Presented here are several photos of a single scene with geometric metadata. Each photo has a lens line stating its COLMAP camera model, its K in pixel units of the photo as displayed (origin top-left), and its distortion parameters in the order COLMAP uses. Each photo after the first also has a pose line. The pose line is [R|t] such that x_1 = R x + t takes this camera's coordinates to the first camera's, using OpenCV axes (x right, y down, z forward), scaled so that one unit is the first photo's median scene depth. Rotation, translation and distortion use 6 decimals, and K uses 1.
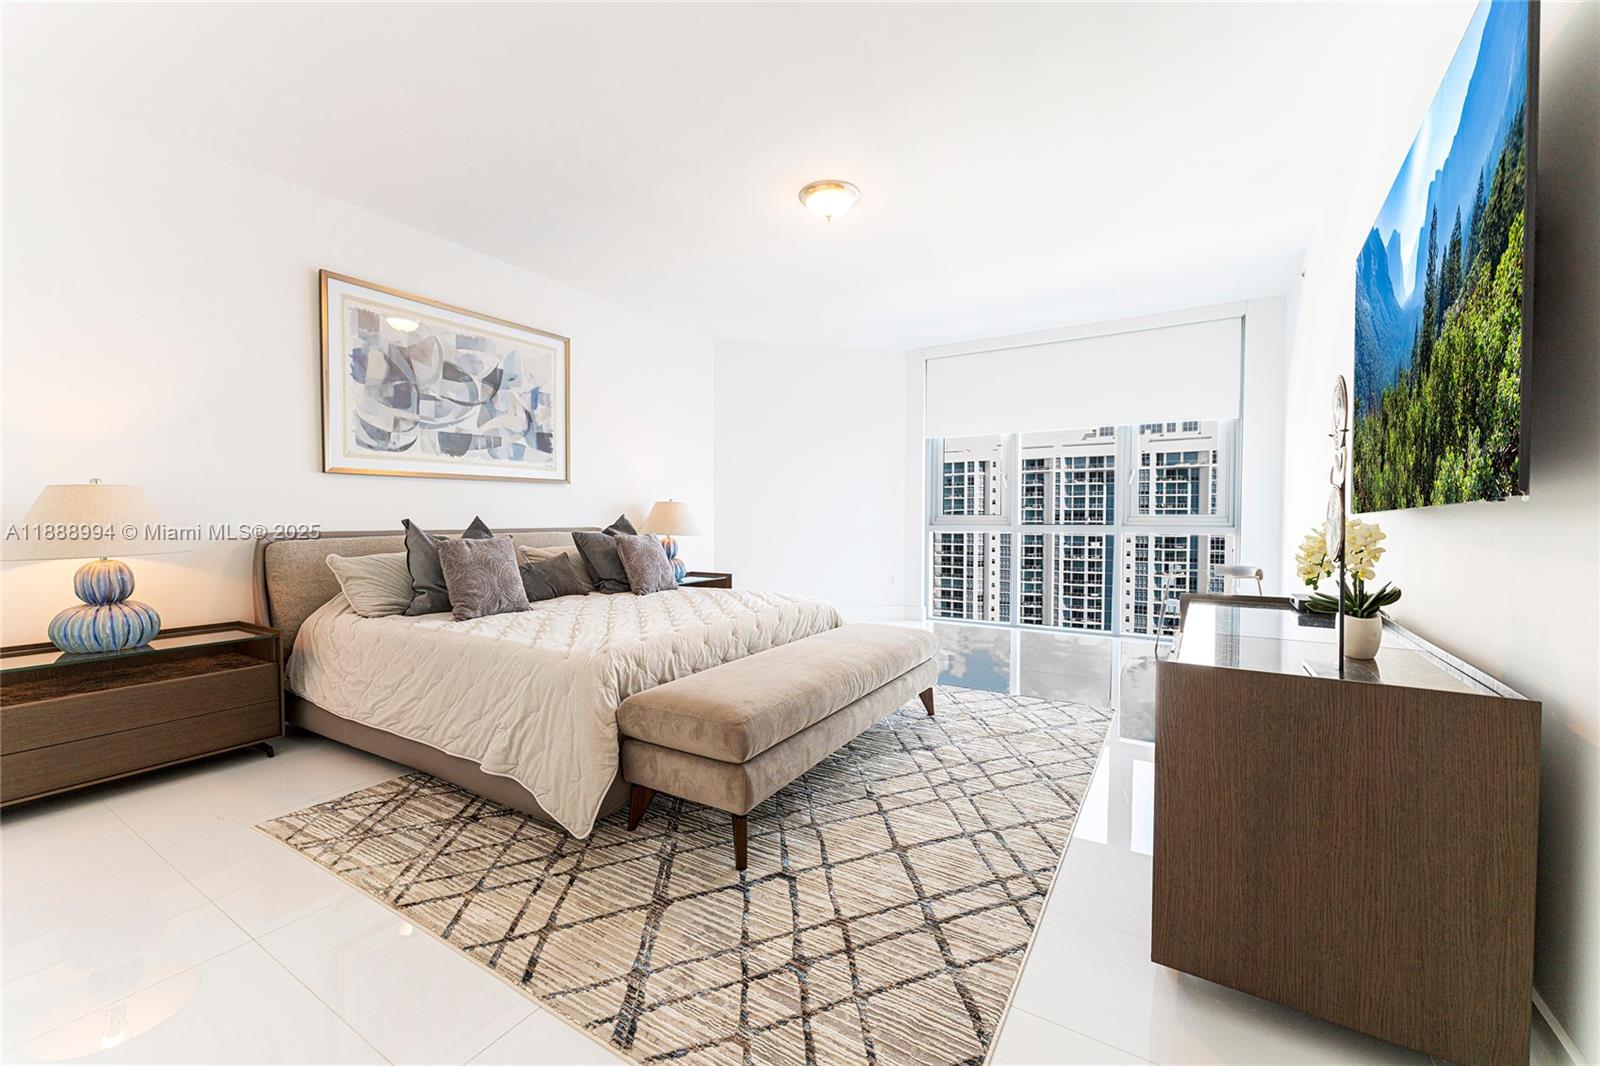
lens RADIAL K [[638.3, 0, 792.1], [0, 638.3, 524.9], [0, 0, 1]] dist [0.000323, 0.000370]
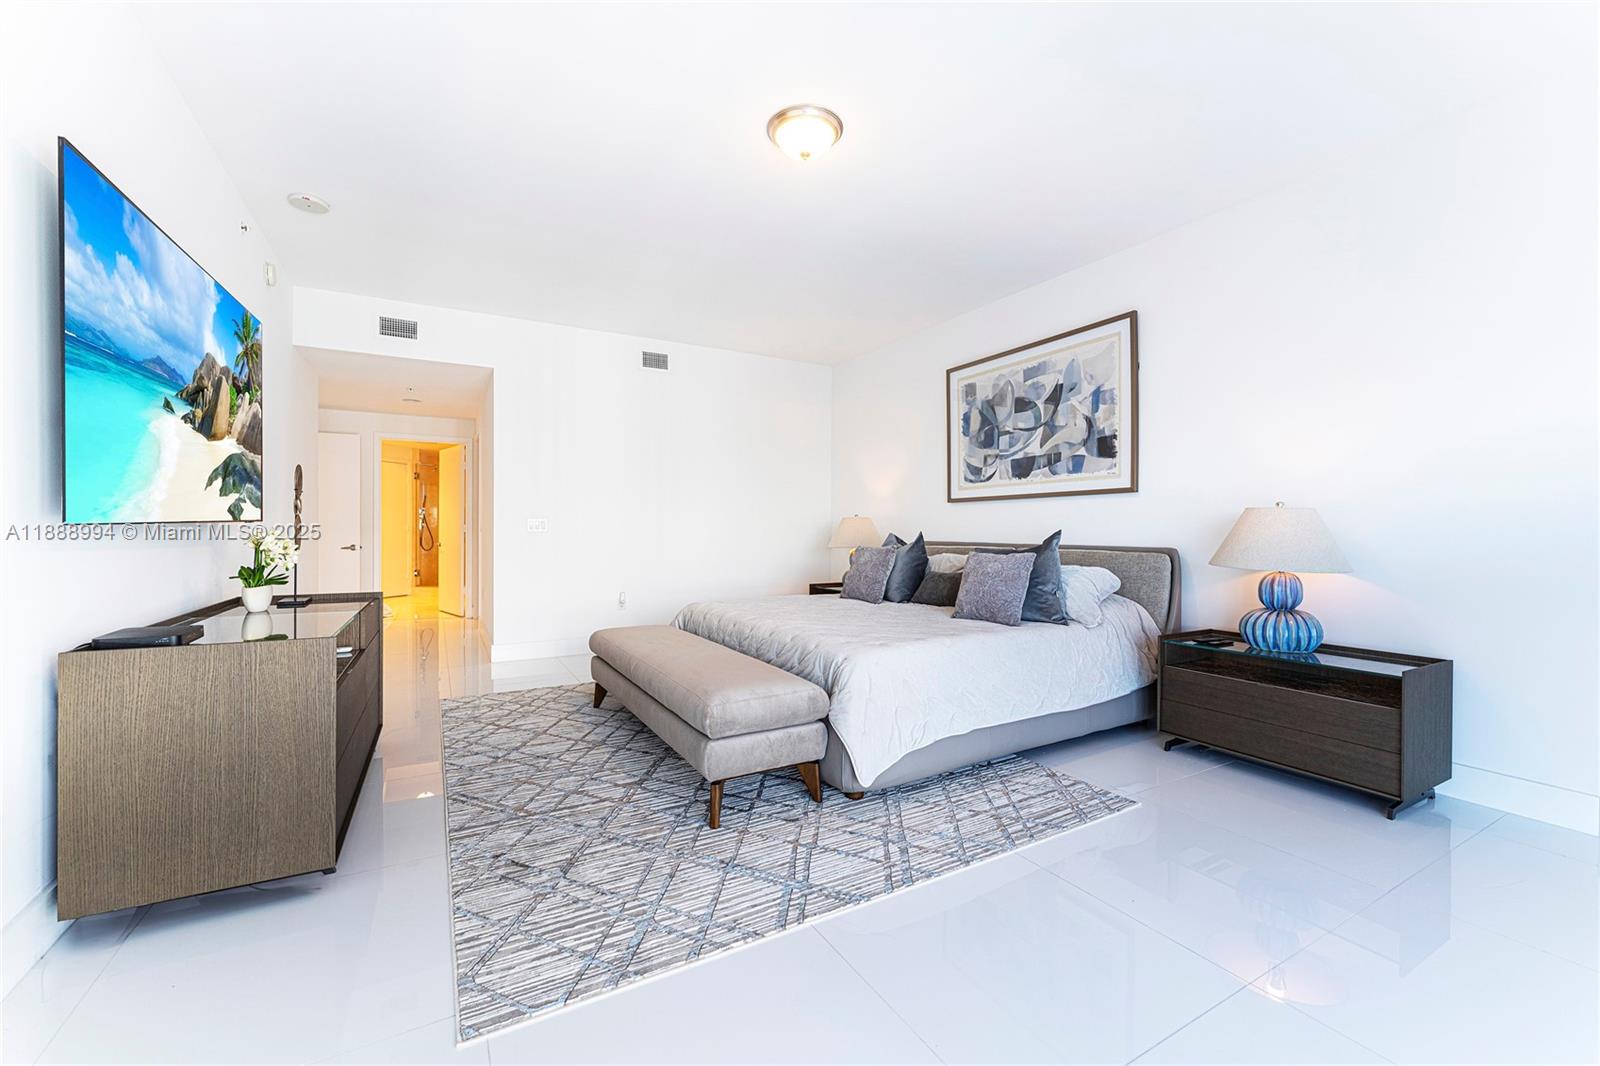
lens RADIAL K [[638.3, 0, 788.6], [0, 638.3, 537.4], [0, 0, 1]] dist [0.000323, 0.000370]
pose [[-0.474000, -0.003710, -0.880517, 0.635256], [-0.027284, 0.999573, 0.010476, -0.004254], [0.880102, 0.028990, -0.473899, 1.136524]]
